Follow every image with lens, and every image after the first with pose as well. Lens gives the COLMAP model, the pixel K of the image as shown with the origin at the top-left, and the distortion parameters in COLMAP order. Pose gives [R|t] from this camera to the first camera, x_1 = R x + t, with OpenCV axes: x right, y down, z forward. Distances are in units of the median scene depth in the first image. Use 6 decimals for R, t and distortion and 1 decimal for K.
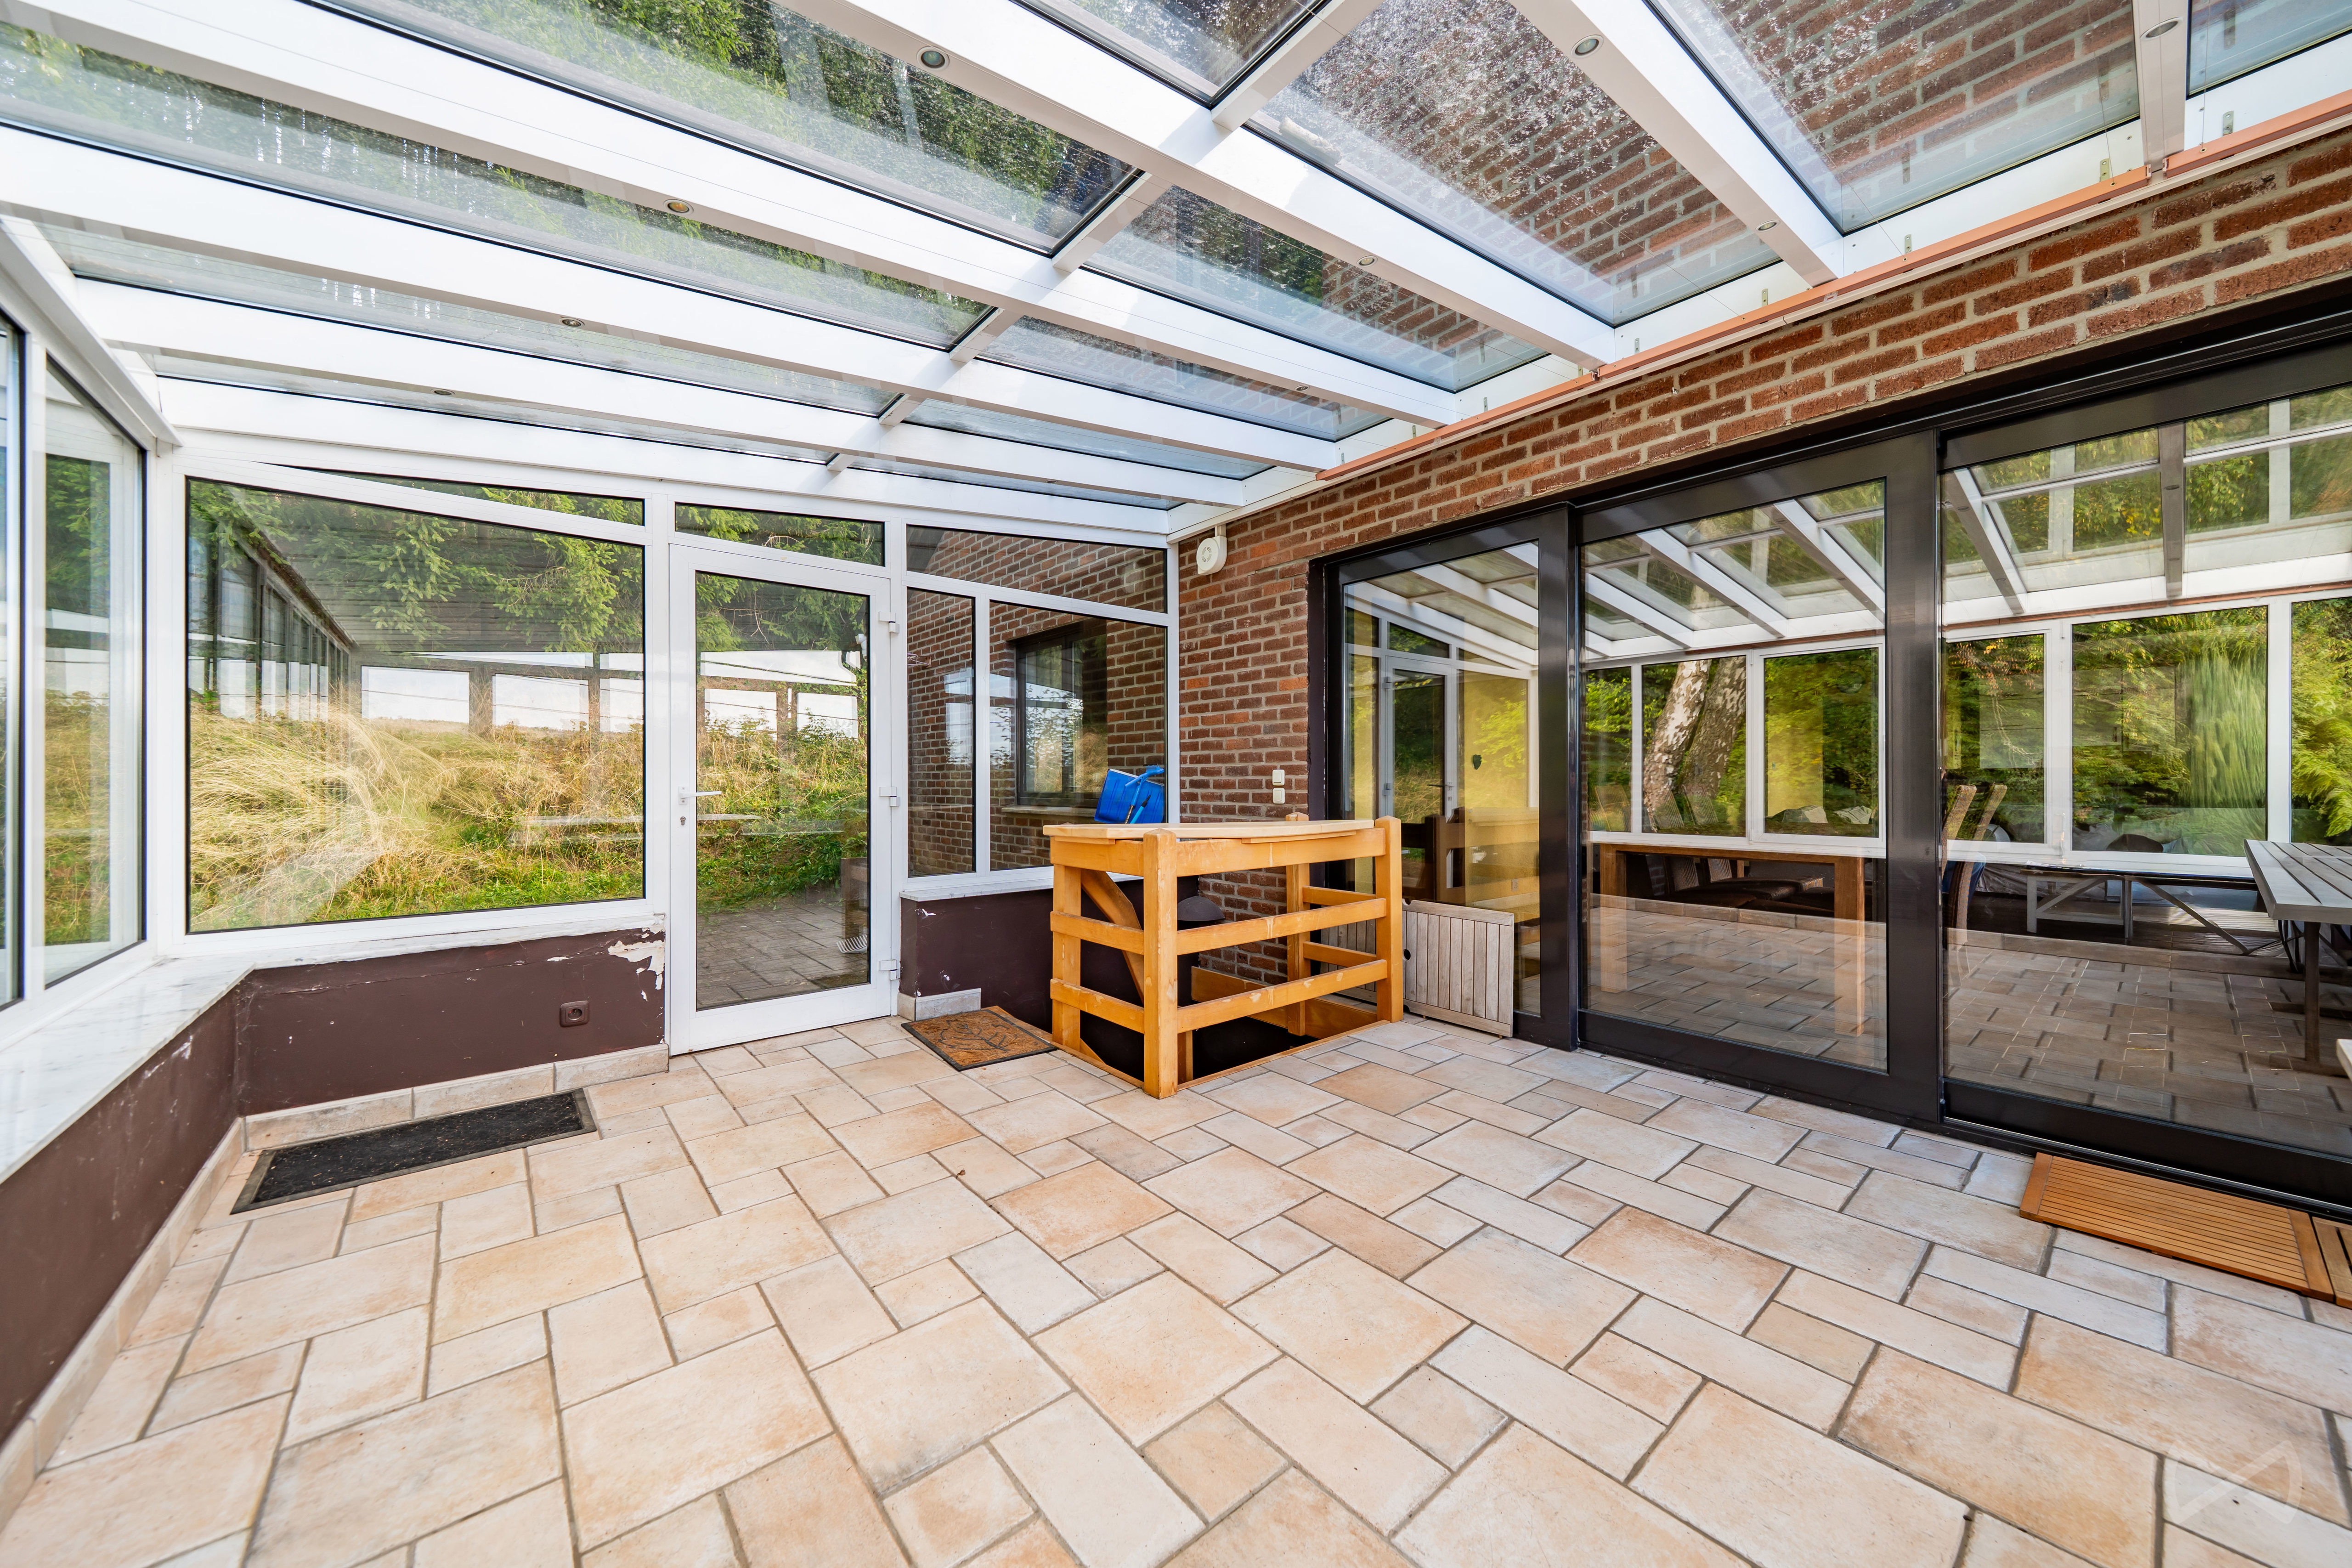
lens RADIAL K [[830.7, 0, 1189.5], [0, 830.7, 782.2], [0, 0, 1]] dist [0.007248, -0.001059]
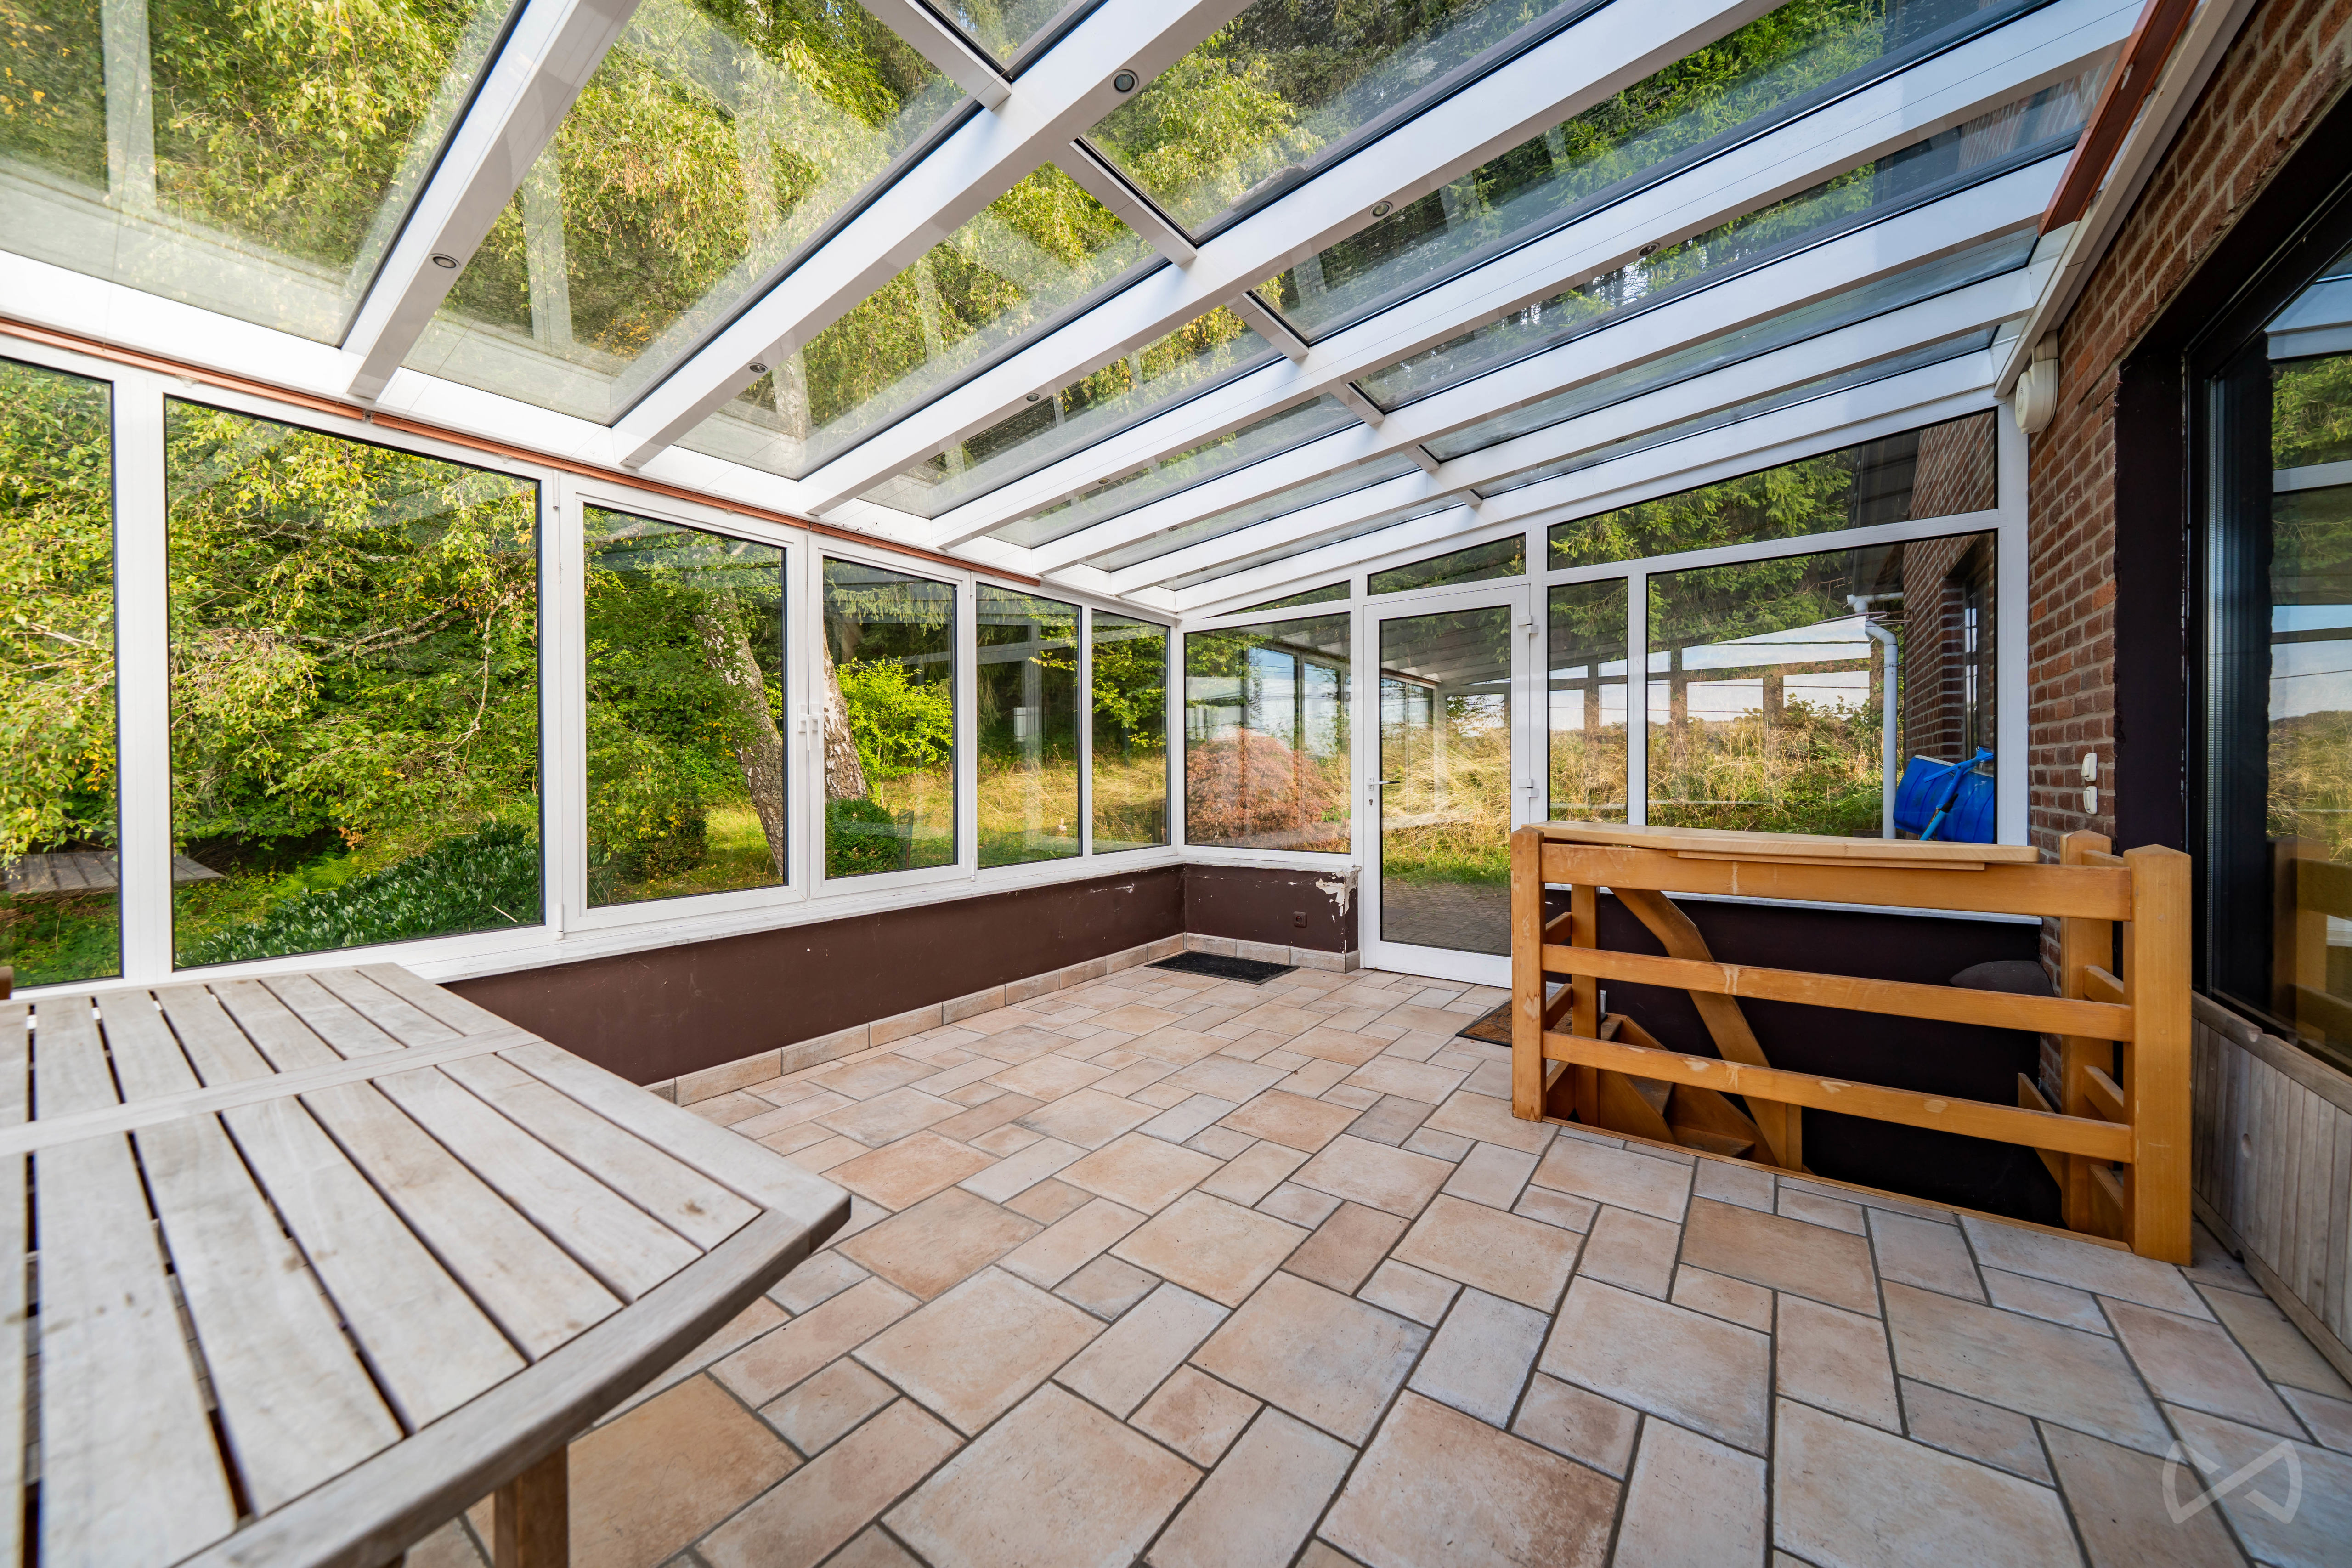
lens RADIAL K [[830.7, 0, 1177.4], [0, 830.7, 783.0], [0, 0, 1]] dist [0.007248, -0.001059]
pose [[0.237495, 0.012376, -0.971310, 0.799651], [-0.000861, 0.999921, 0.012530, -0.002772], [0.971388, -0.002140, 0.237487, 0.427136]]
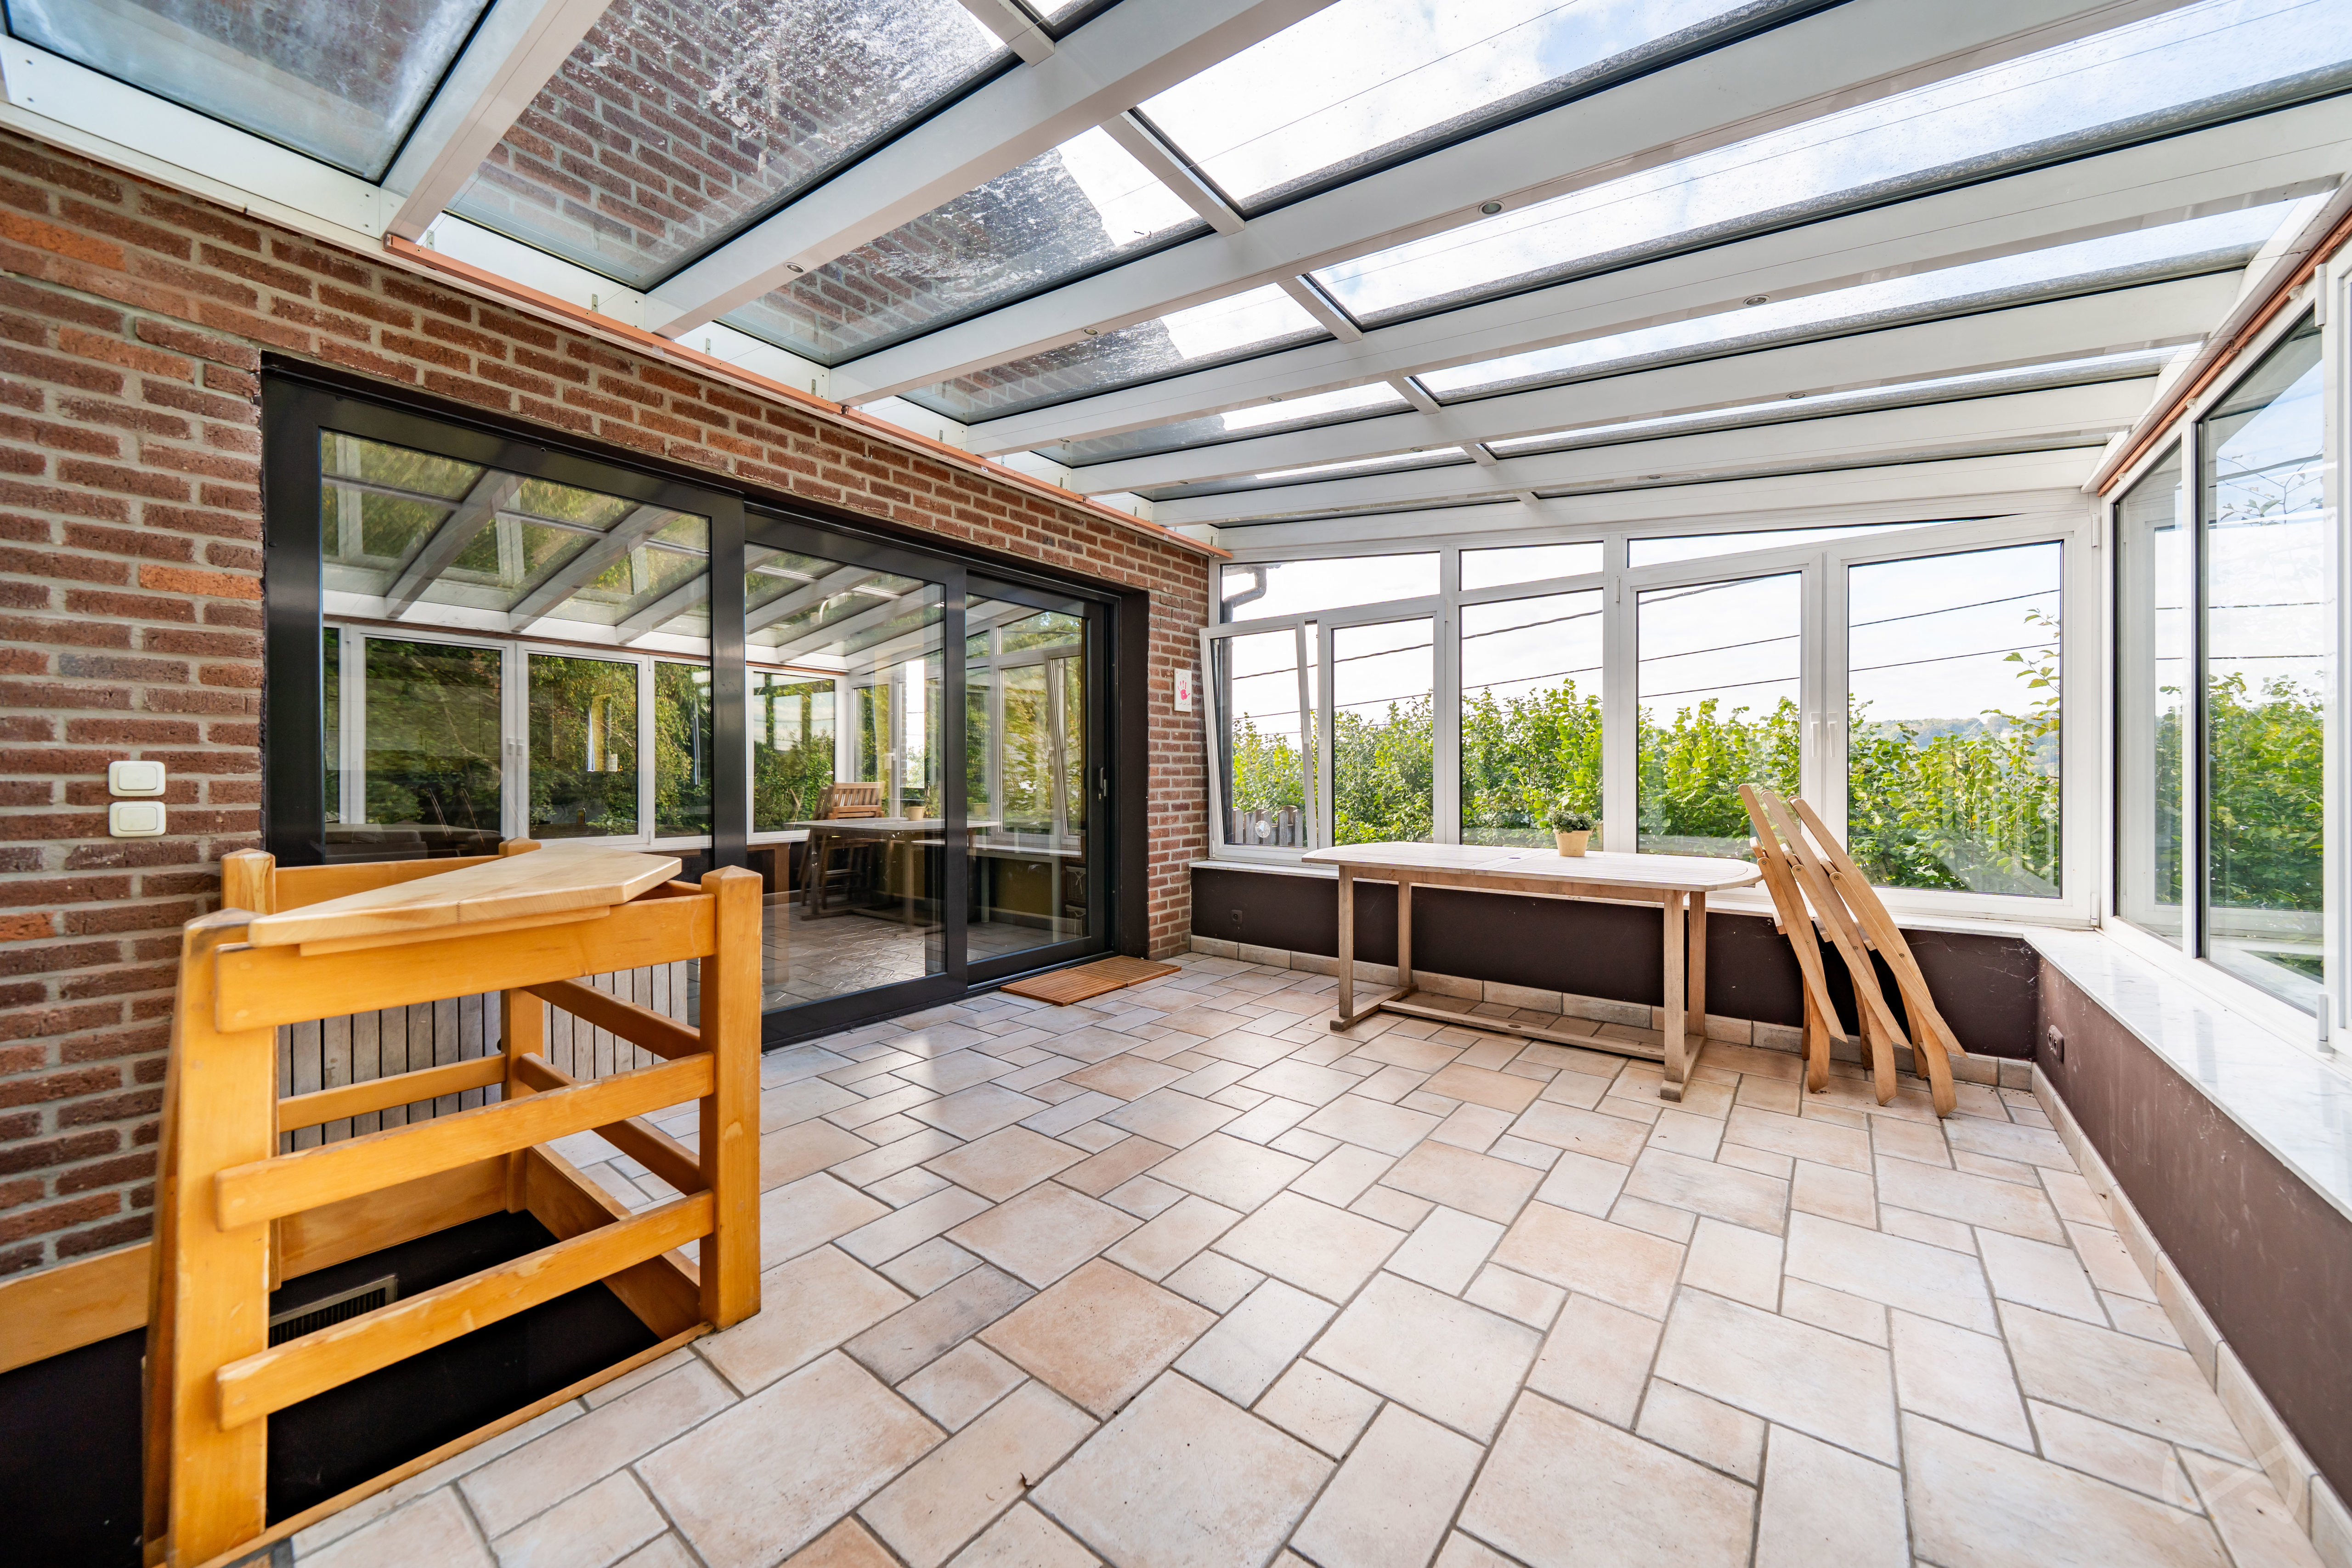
lens RADIAL K [[830.7, 0, 1181.6], [0, 830.7, 771.3], [0, 0, 1]] dist [0.007248, -0.001059]
pose [[-0.204820, 0.010803, 0.978740, -0.716809], [0.005558, 0.999936, -0.009874, -0.002205], [-0.978784, 0.003418, -0.204867, 0.848280]]
